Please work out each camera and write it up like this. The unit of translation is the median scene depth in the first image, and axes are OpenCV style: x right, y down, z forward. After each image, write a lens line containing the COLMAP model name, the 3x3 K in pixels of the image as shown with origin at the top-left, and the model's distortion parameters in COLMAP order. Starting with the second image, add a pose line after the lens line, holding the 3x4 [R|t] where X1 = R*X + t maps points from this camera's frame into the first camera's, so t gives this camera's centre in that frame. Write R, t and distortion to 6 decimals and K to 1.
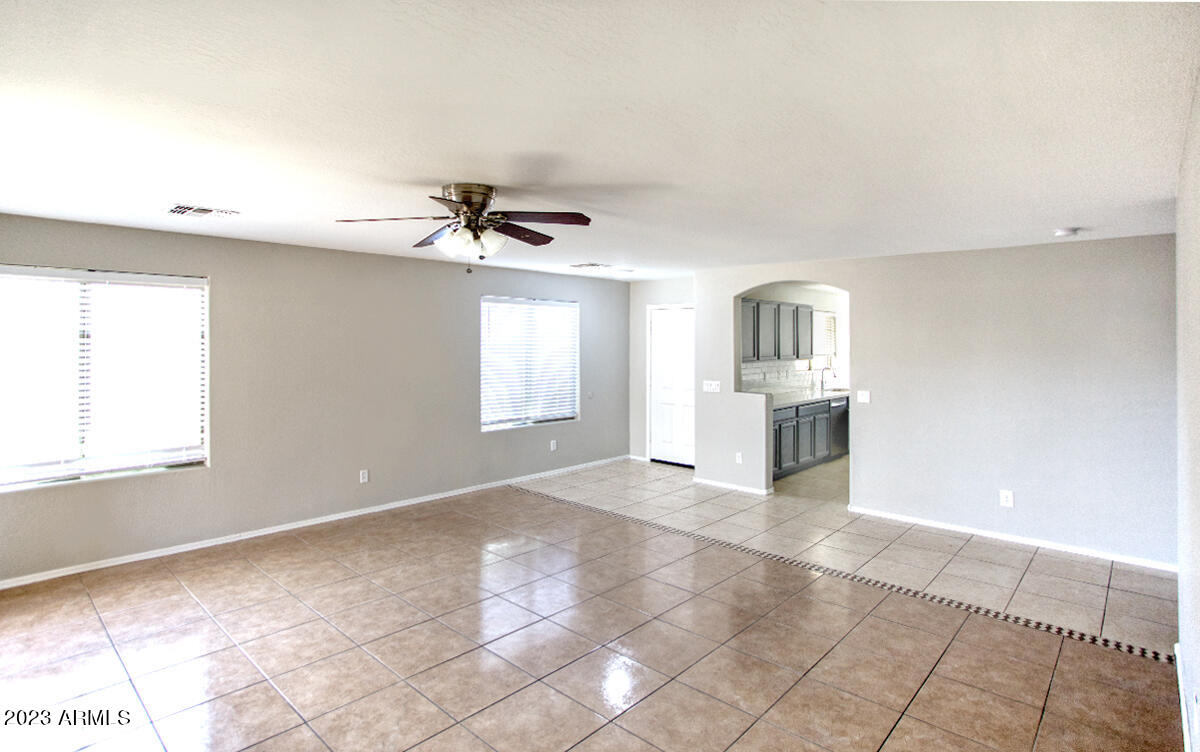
lens RADIAL K [[638.7, 0, 597.2], [0, 638.7, 335.9], [0, 0, 1]] dist [0.001392, 0.000152]
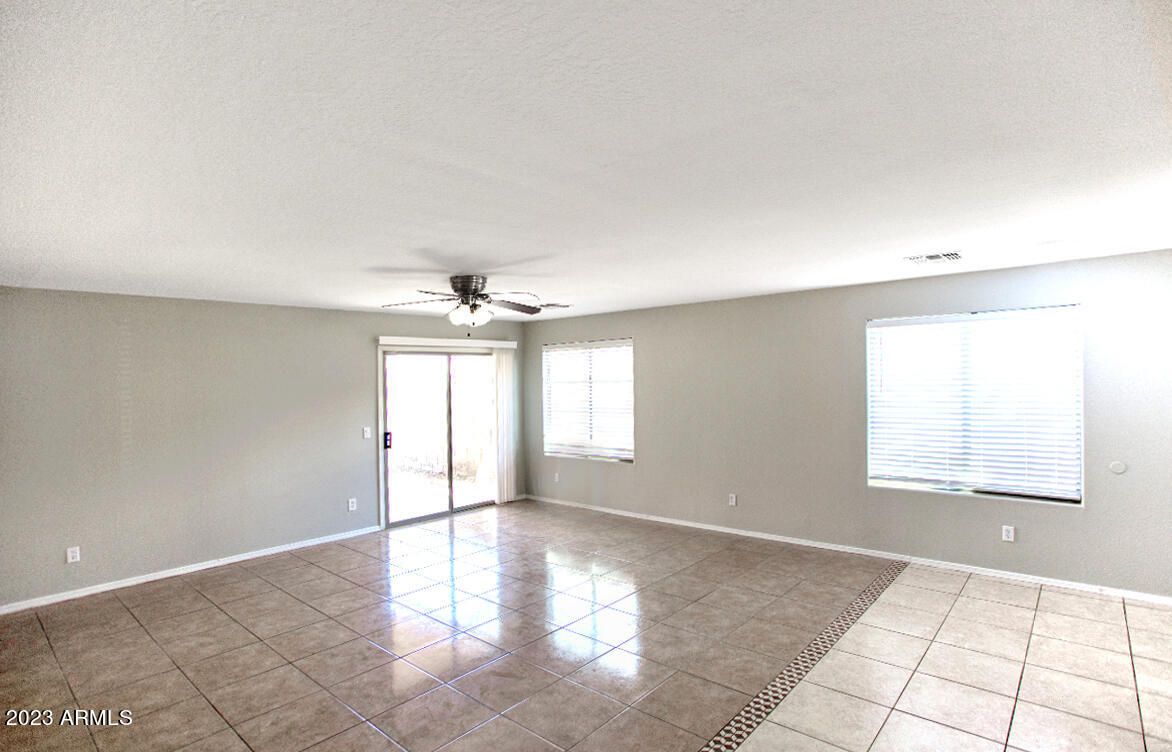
lens RADIAL K [[618.6, 0, 586.0], [0, 618.6, 376.0], [0, 0, 1]] dist [0.001541, -0.000044]
pose [[0.027133, -0.005932, -0.999614, 0.852230], [0.031723, 0.999484, -0.005070, 0.001546], [0.999128, -0.031573, 0.027307, 0.867884]]
